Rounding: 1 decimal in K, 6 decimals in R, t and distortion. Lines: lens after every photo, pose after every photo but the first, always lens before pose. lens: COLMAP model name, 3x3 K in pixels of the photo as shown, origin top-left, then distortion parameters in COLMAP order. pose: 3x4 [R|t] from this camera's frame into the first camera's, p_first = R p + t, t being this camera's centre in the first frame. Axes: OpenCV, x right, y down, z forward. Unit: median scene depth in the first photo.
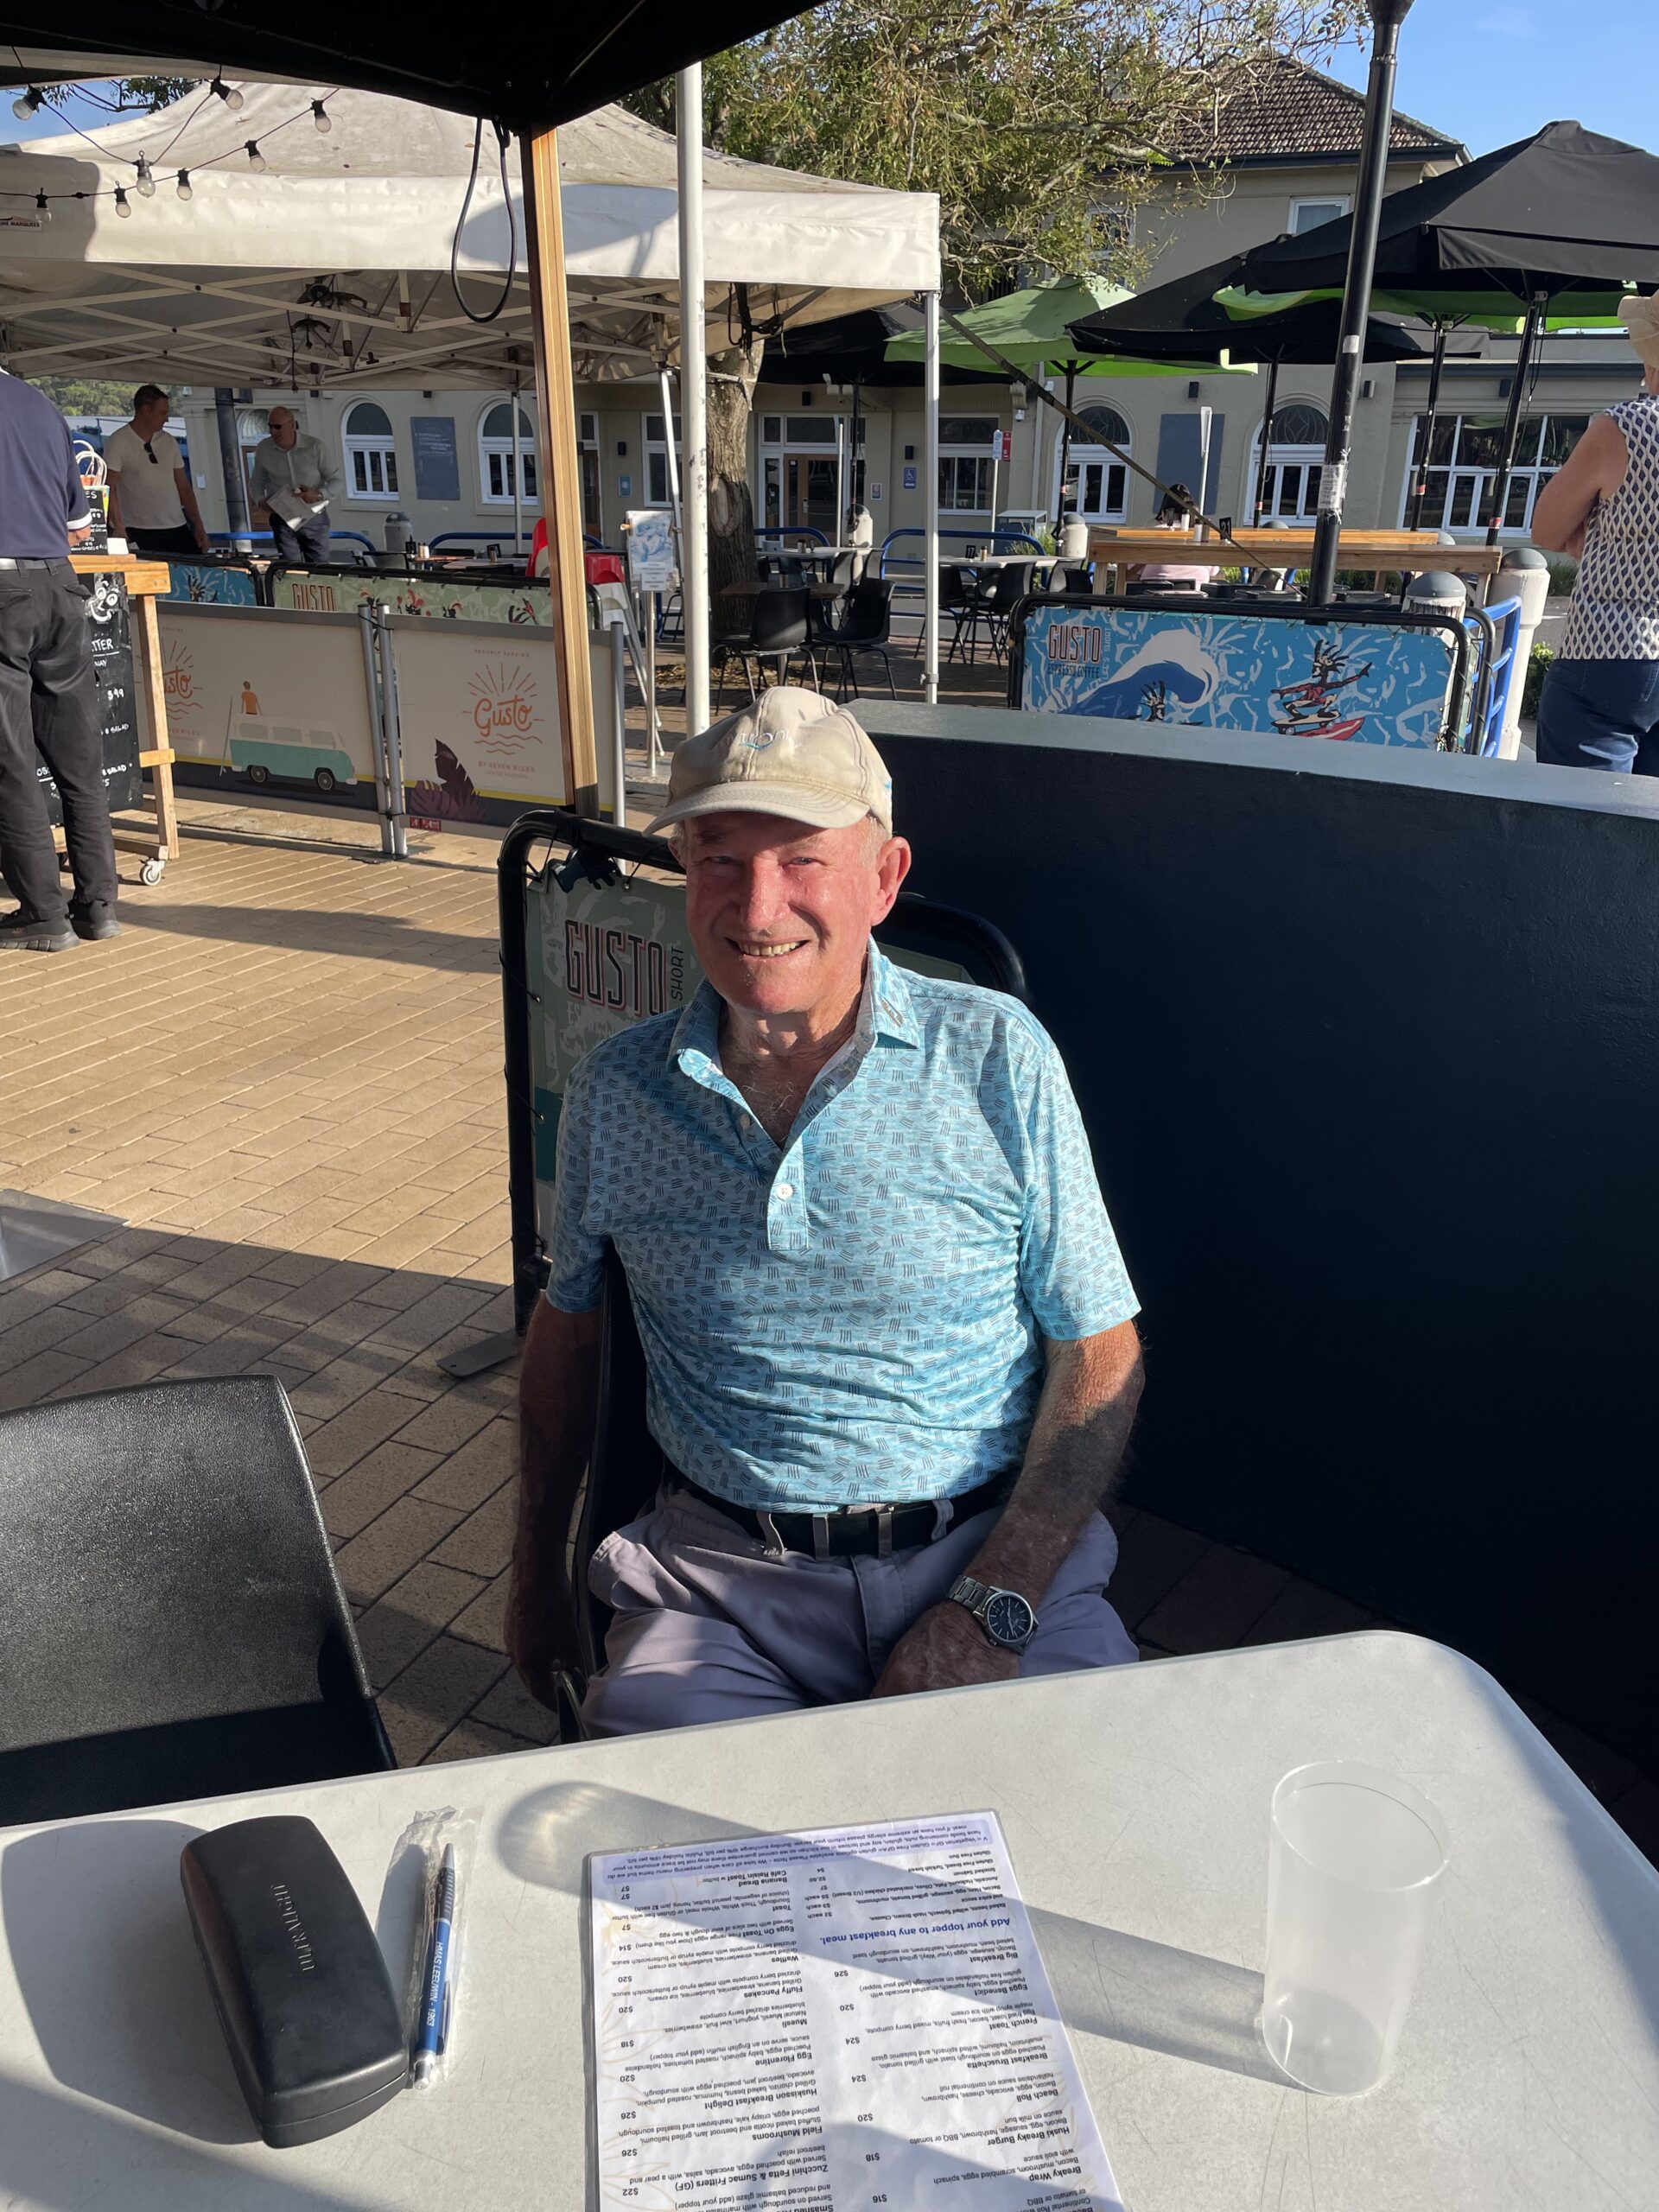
lens RADIAL K [[1653.9, 0, 813.7], [0, 1653.9, 1094.7], [0, 0, 1]] dist [0.097898, -0.121539]
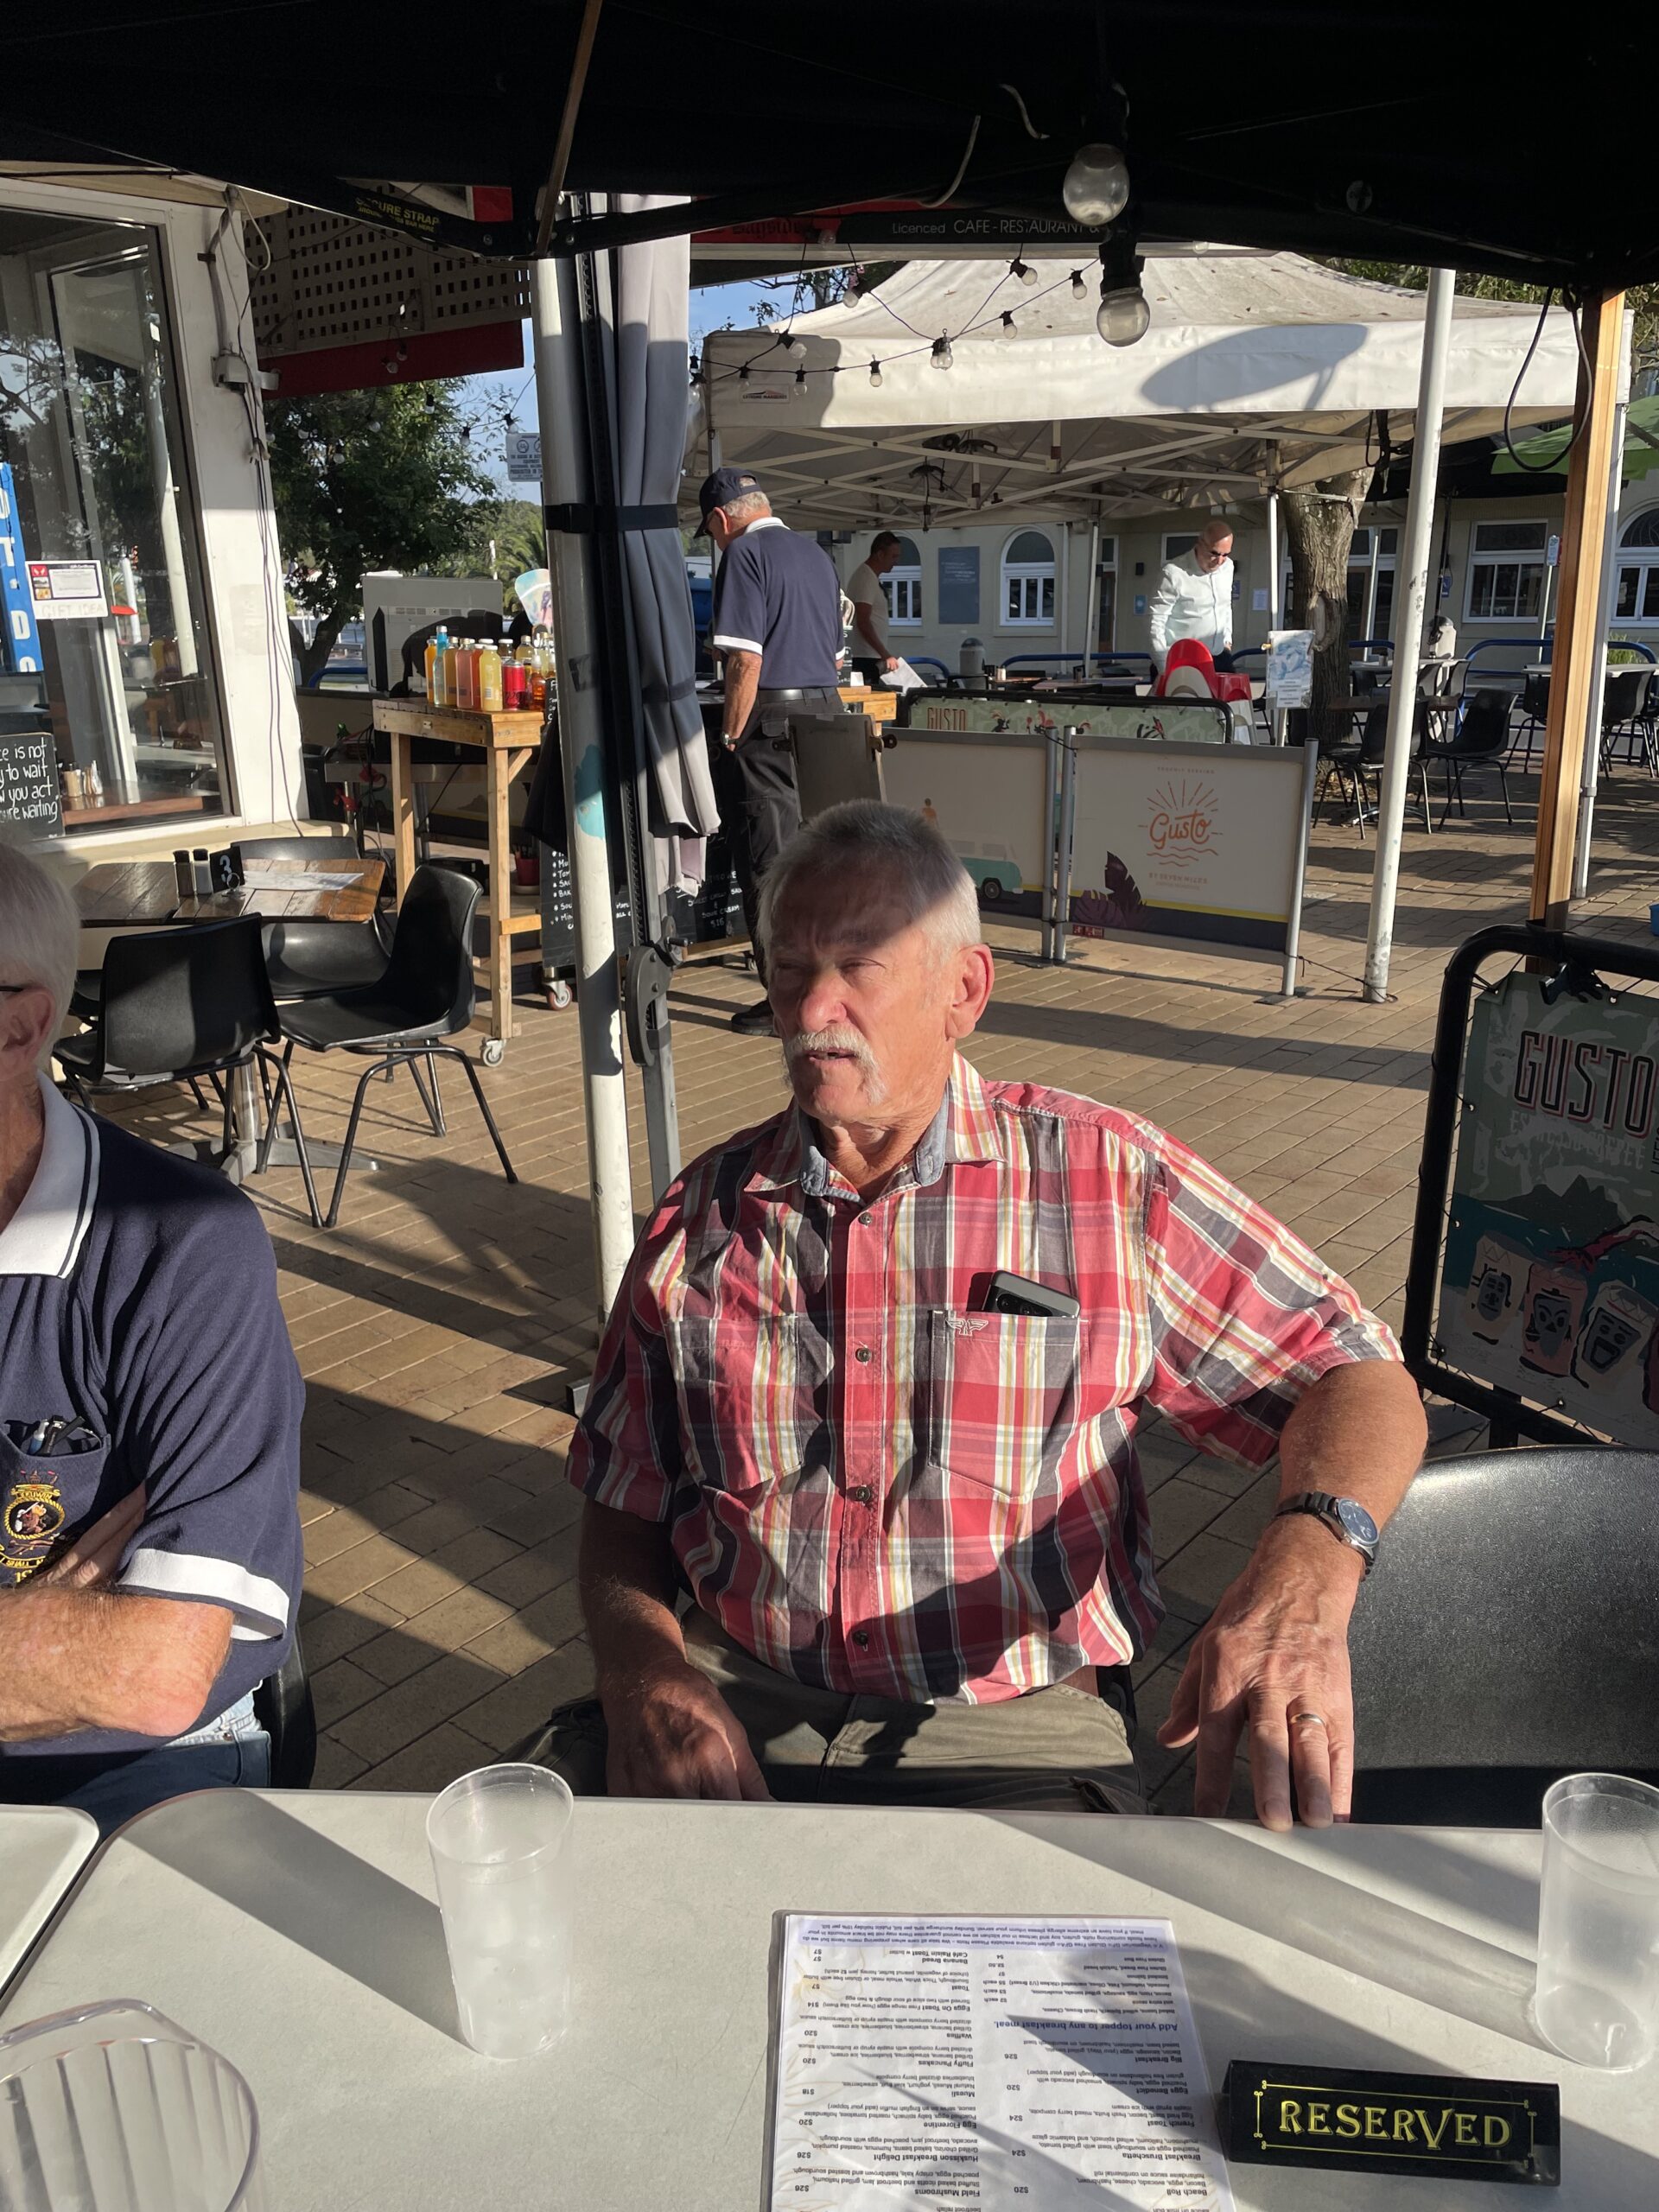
lens RADIAL K [[1653.9, 0, 813.7], [0, 1653.9, 1094.7], [0, 0, 1]] dist [0.097898, -0.121539]
pose [[0.963993, 0.053789, -0.260431, -0.106481], [-0.070204, 0.996063, -0.054136, 0.007247], [0.256494, 0.070470, 0.963974, -0.037229]]
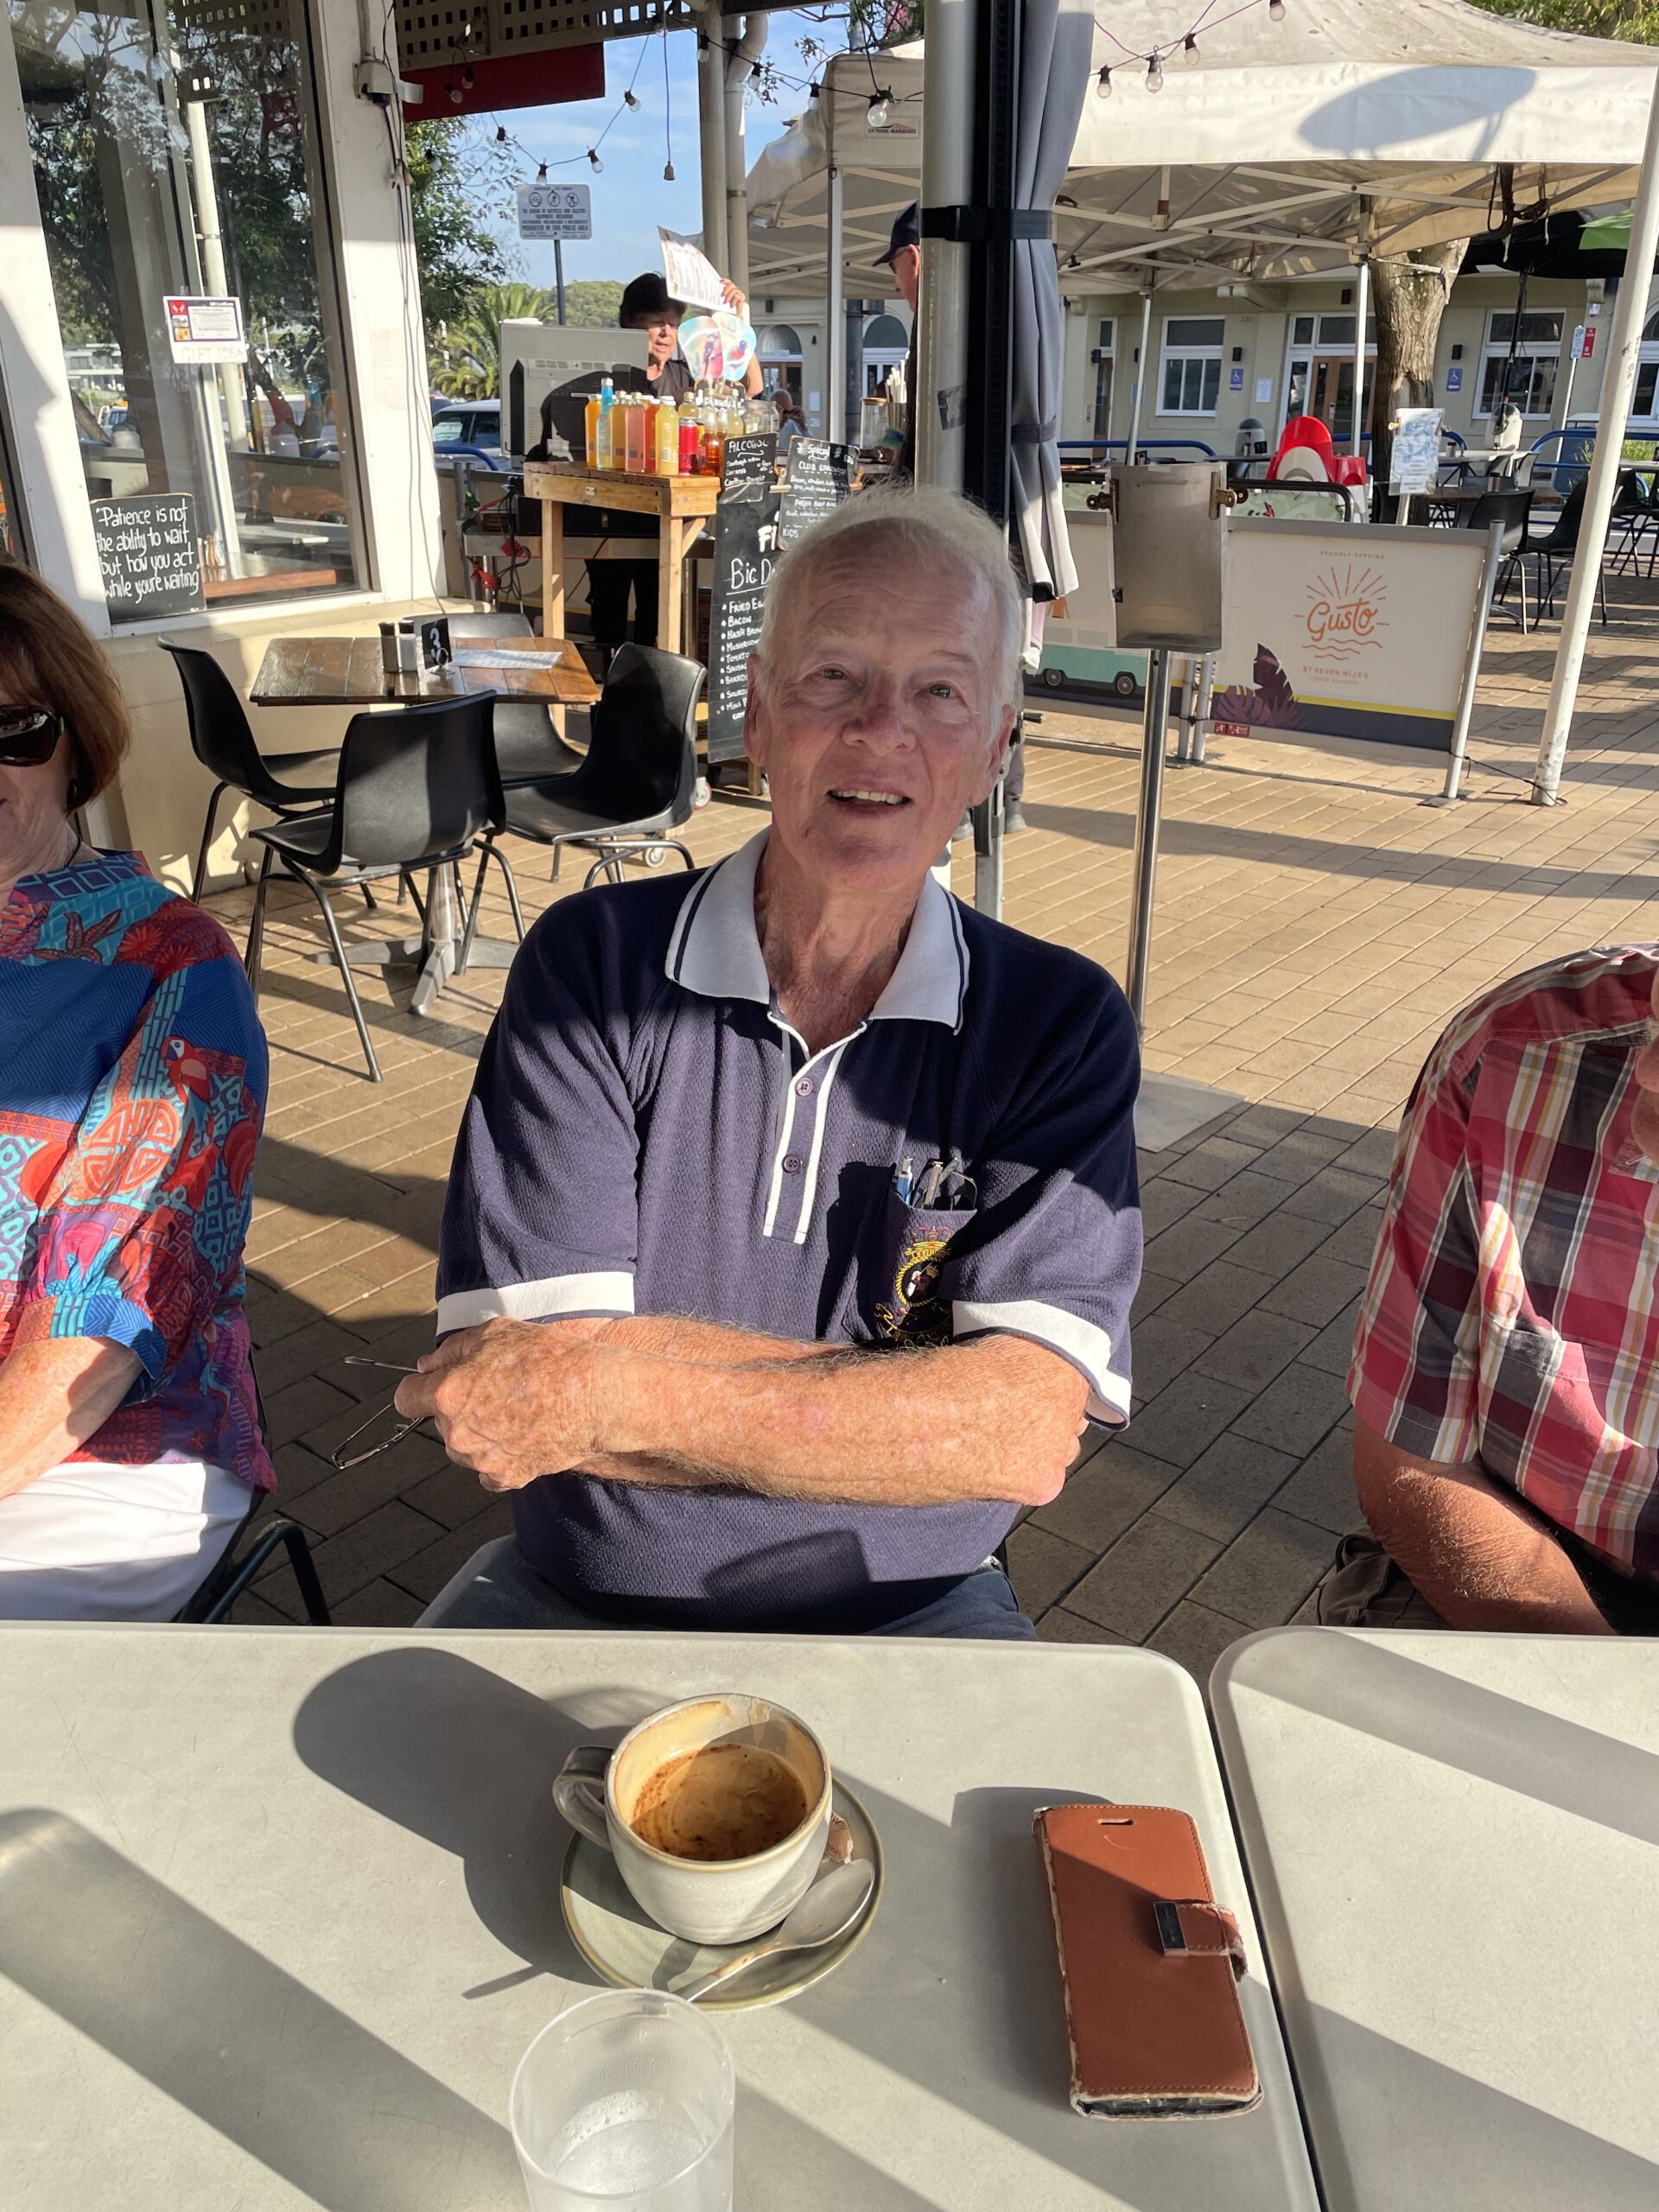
lens RADIAL K [[1657.5, 0, 805.5], [0, 1657.5, 1101.0], [0, 0, 1]] dist [0.090468, -0.113357]
pose [[0.970634, 0.085235, -0.224955, -0.205896], [-0.074470, 0.995654, 0.055930, 0.019117], [0.228744, -0.037535, 0.972763, -0.036579]]
